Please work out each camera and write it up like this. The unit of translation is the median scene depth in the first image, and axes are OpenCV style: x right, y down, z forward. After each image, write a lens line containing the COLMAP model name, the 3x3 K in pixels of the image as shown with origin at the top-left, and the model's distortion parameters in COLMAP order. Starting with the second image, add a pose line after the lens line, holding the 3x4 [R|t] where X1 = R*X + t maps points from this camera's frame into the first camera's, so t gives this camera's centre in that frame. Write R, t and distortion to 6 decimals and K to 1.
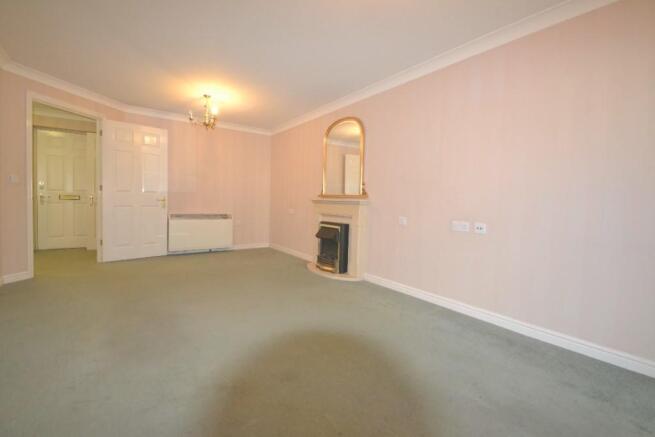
lens RADIAL K [[292.9, 0, 319.2], [0, 292.9, 208.8], [0, 0, 1]] dist [0.012469, -0.012835]
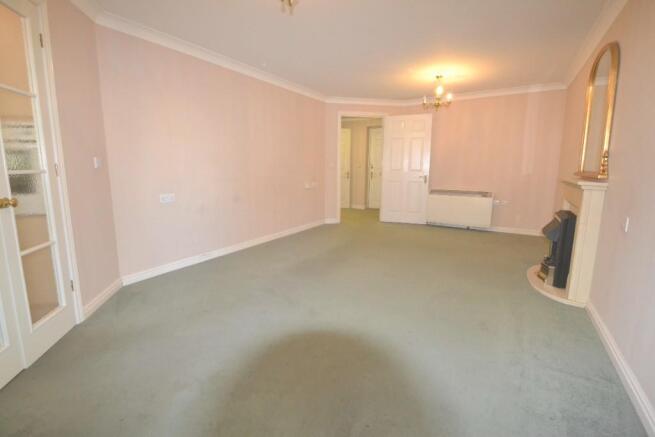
lens RADIAL K [[292.9, 0, 319.2], [0, 292.9, 208.8], [0, 0, 1]] dist [0.012469, -0.012835]
pose [[0.388717, 0.108337, -0.914966, 0.370532], [-0.020593, 0.993836, 0.108927, -0.021562], [0.921127, -0.023500, 0.388552, 0.162744]]
